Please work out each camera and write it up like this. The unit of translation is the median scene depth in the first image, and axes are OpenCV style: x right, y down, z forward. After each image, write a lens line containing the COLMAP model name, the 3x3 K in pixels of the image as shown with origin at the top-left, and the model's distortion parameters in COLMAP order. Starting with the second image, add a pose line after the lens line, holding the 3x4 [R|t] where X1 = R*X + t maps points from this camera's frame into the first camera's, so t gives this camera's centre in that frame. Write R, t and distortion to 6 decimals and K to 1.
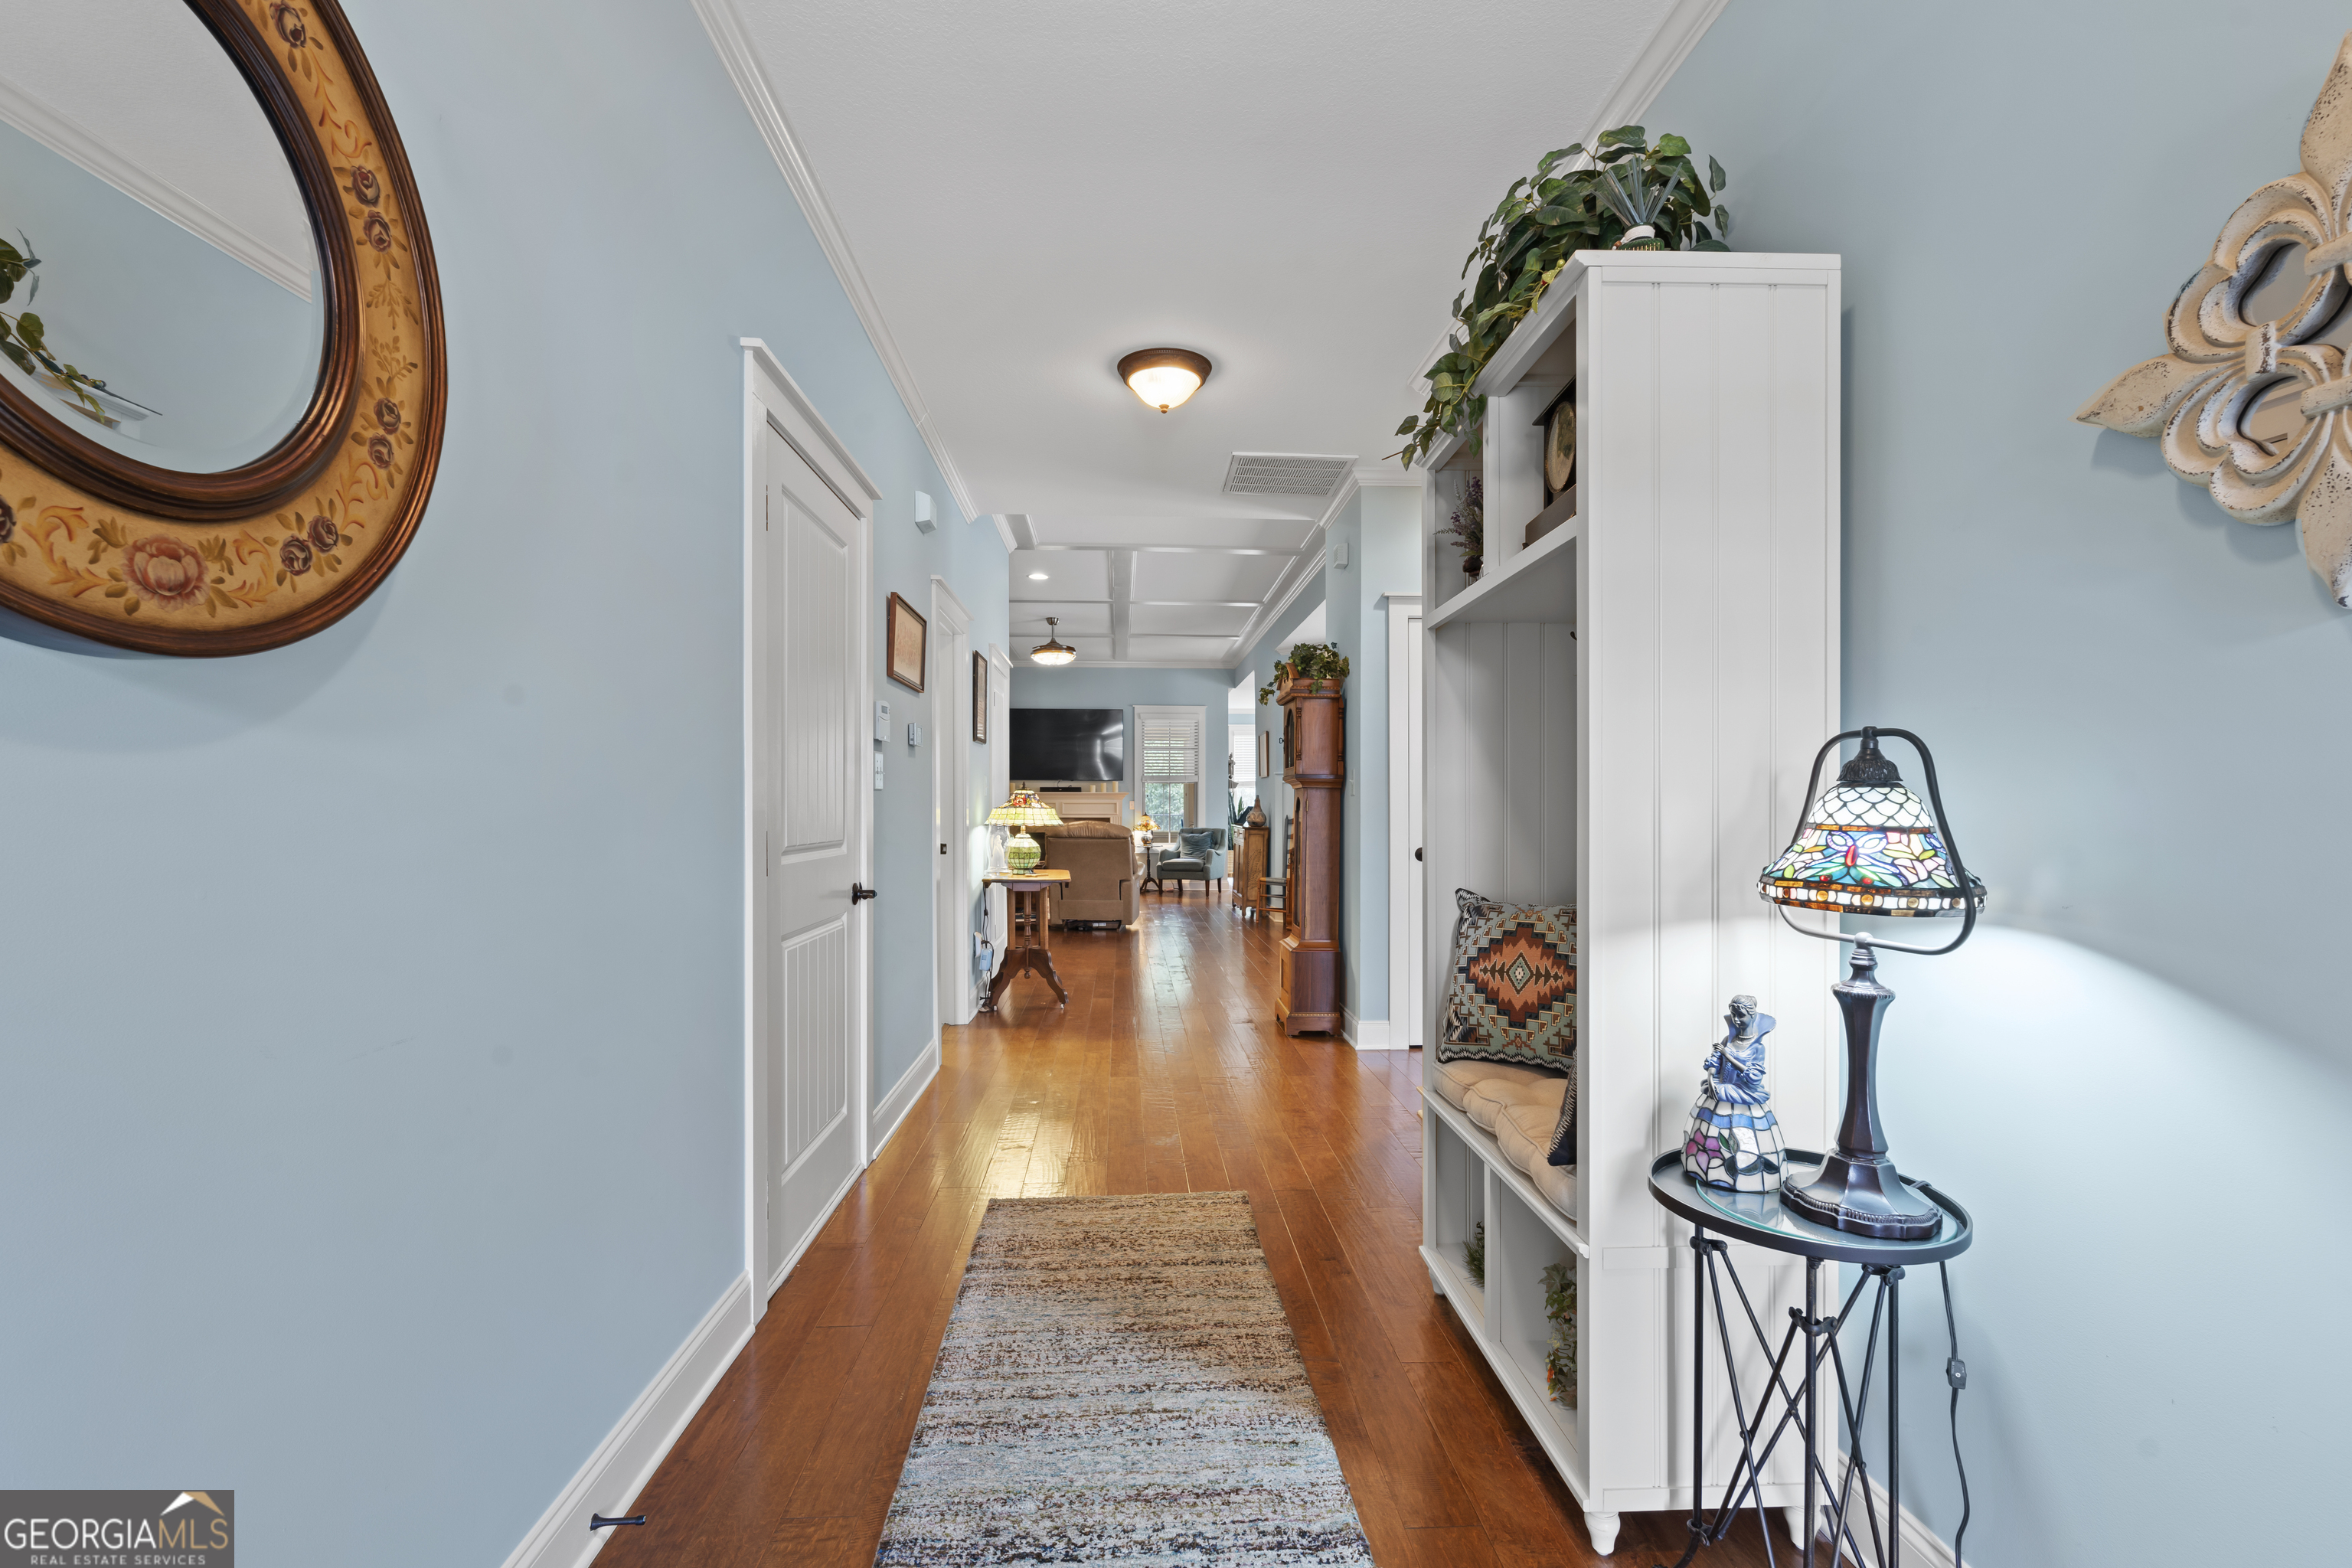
lens RADIAL K [[1032.8, 0, 1178.4], [0, 1032.8, 798.7], [0, 0, 1]] dist [-0.003901, 0.000165]
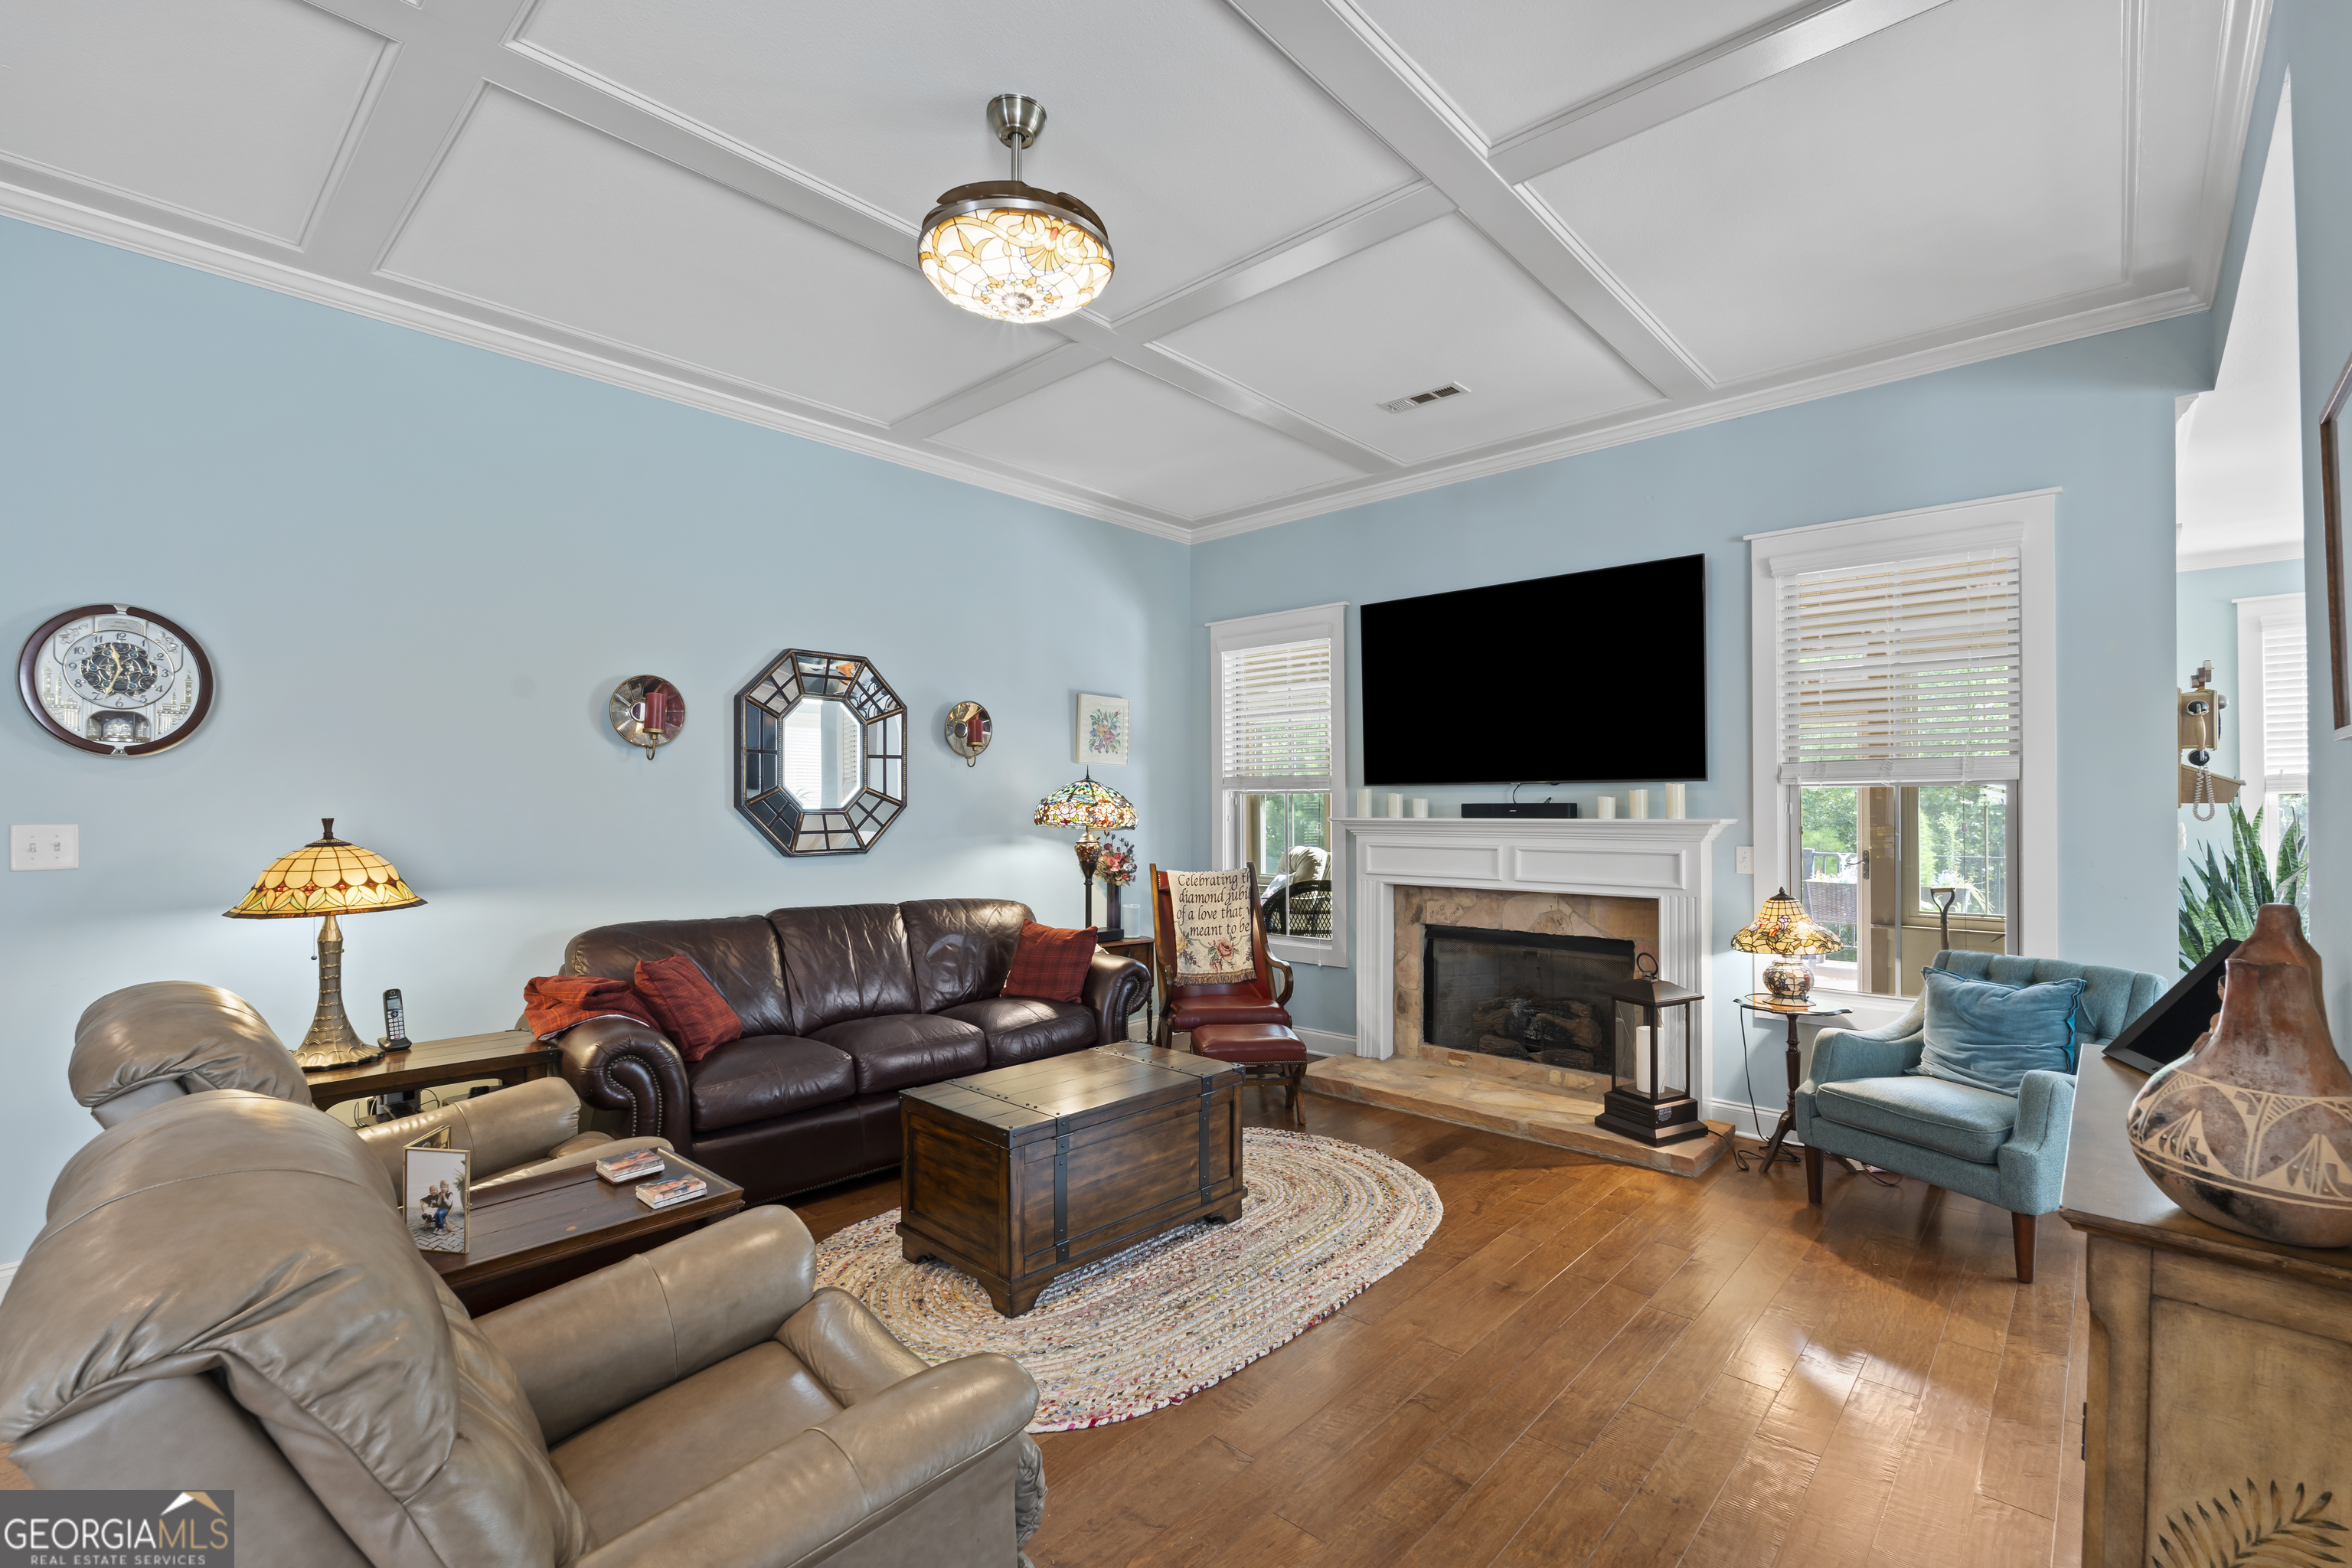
lens RADIAL K [[1032.8, 0, 1184.5], [0, 1032.8, 794.3], [0, 0, 1]] dist [-0.003901, 0.000165]
pose [[0.699526, -0.007561, -0.714567, 0.059674], [0.001406, 0.999957, -0.009204, -0.011370], [0.714606, 0.005434, 0.699506, 0.683704]]
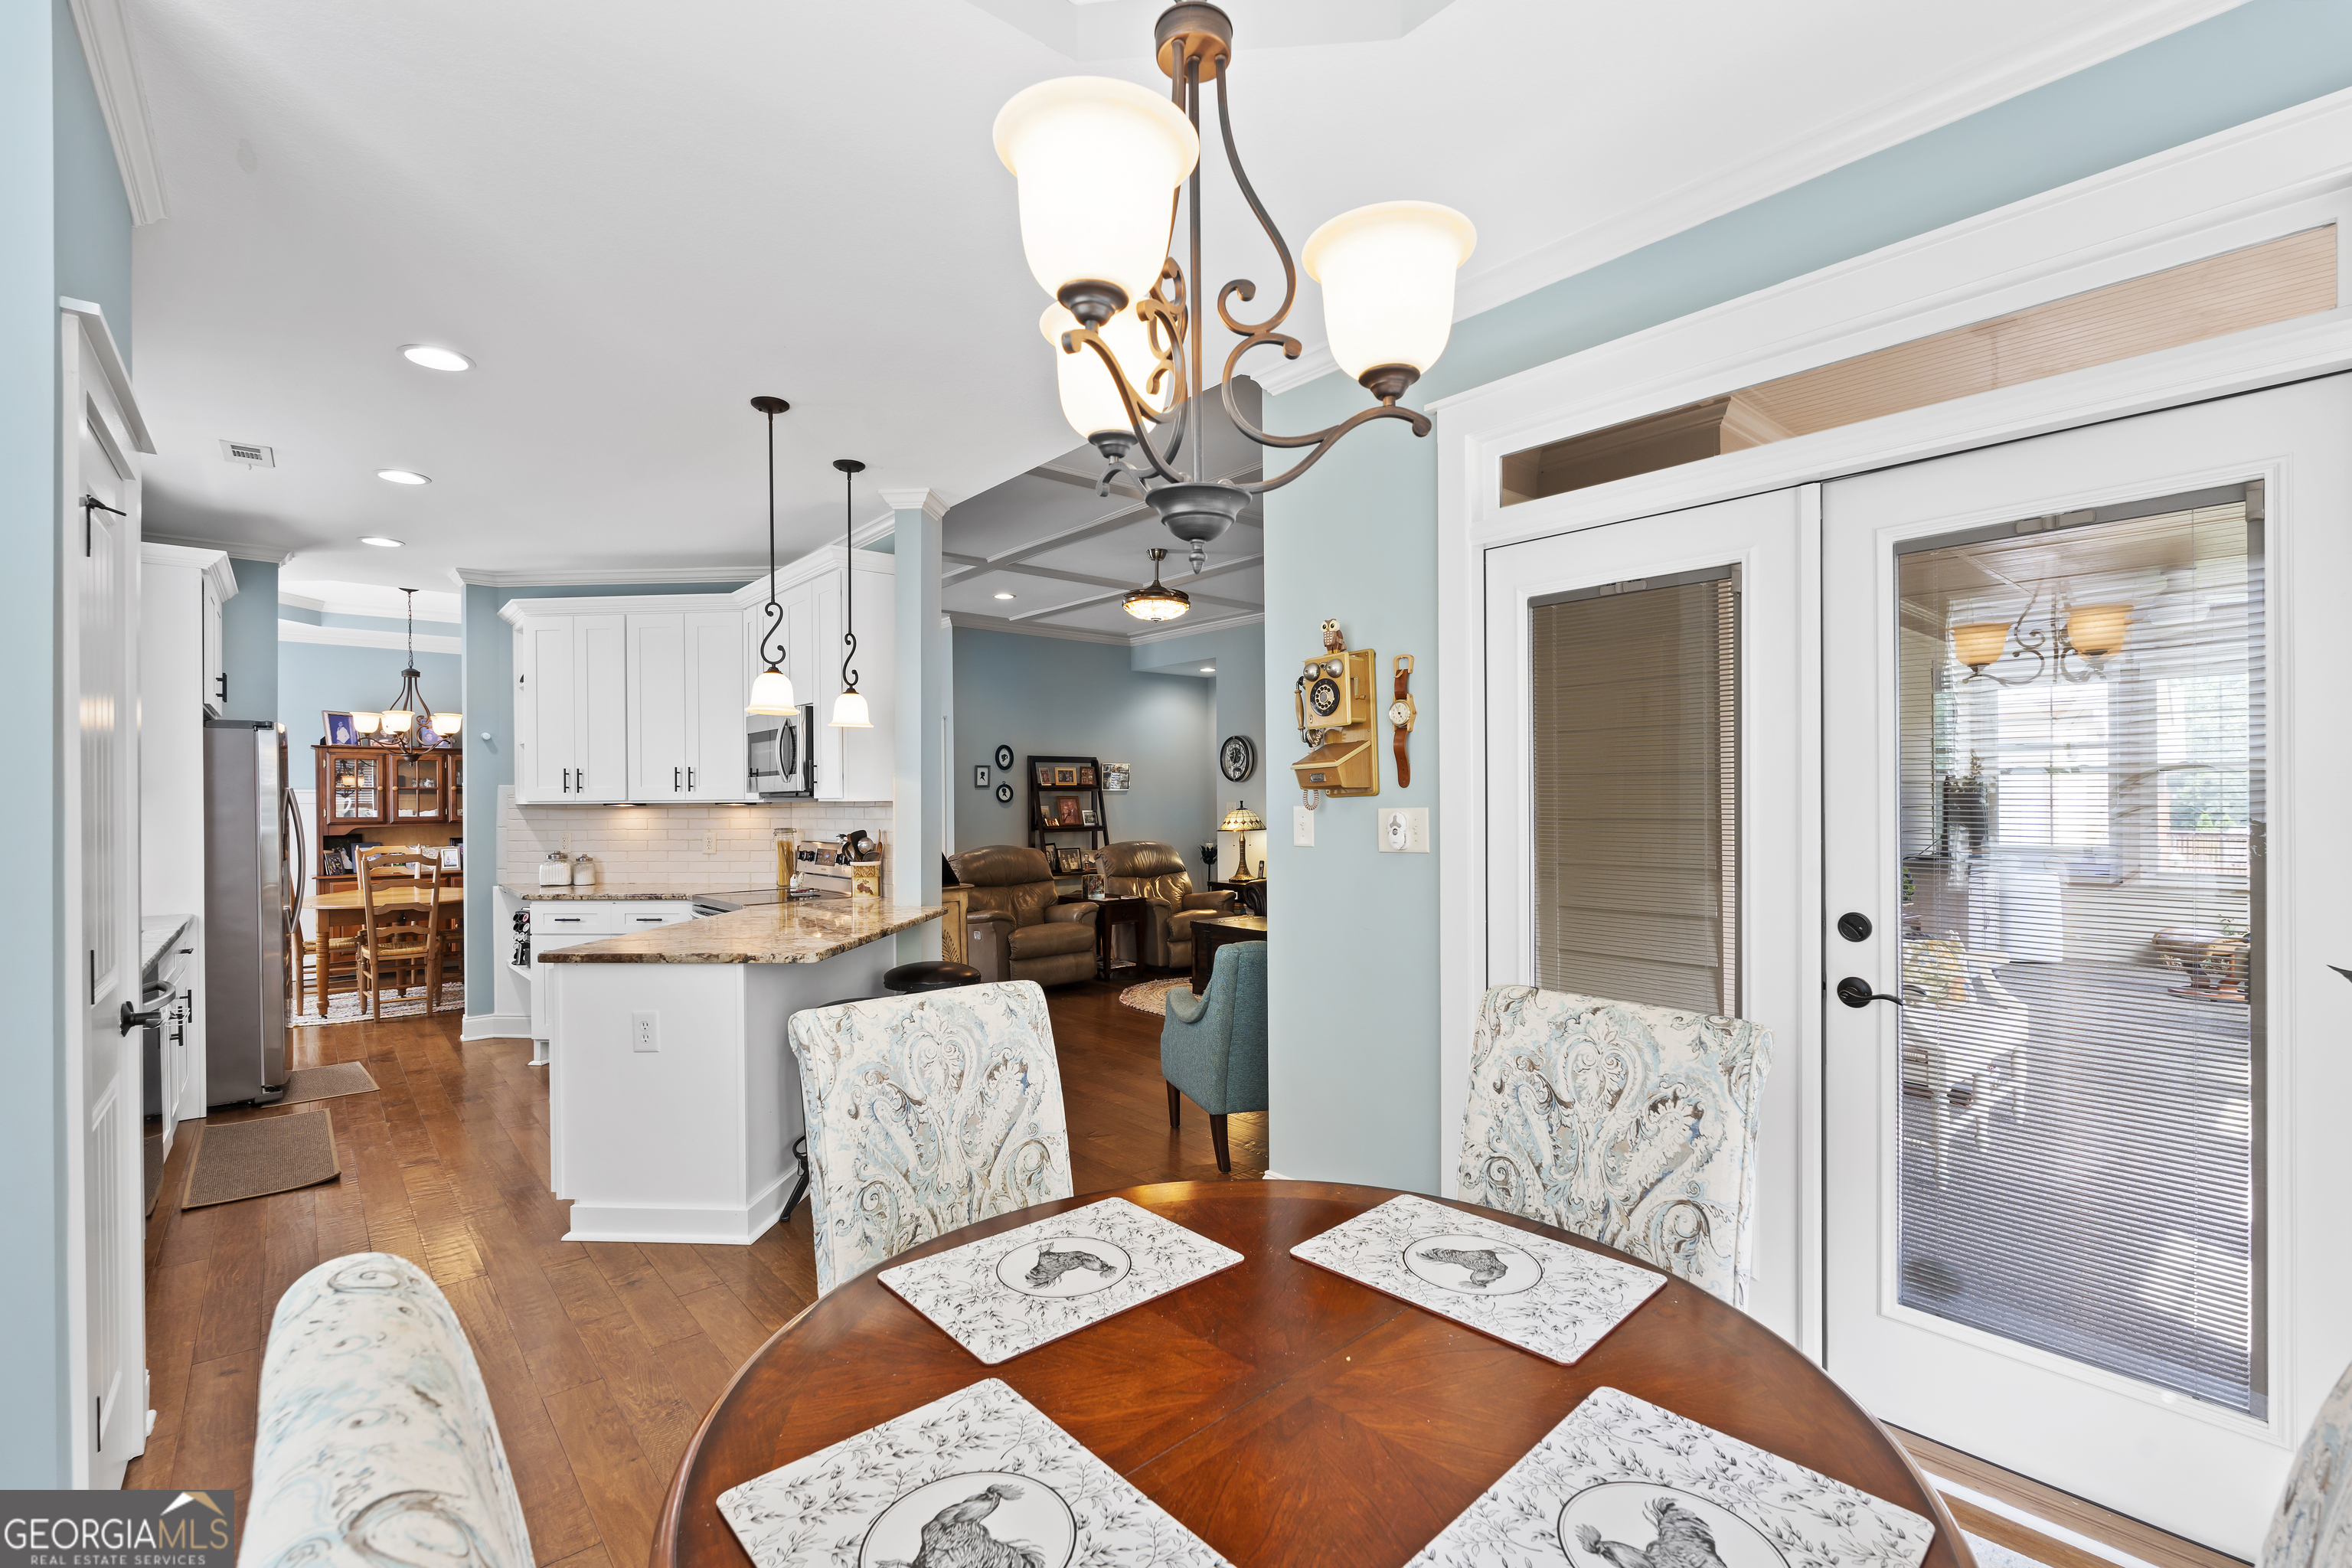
lens RADIAL K [[1032.8, 0, 1173.6], [0, 1032.8, 799.0], [0, 0, 1]] dist [-0.003901, 0.000165]
pose [[-0.797513, 0.010333, -0.603214, 0.217198], [0.011797, 0.999929, 0.001532, -0.011278], [0.603187, -0.005894, -0.797578, 1.218527]]
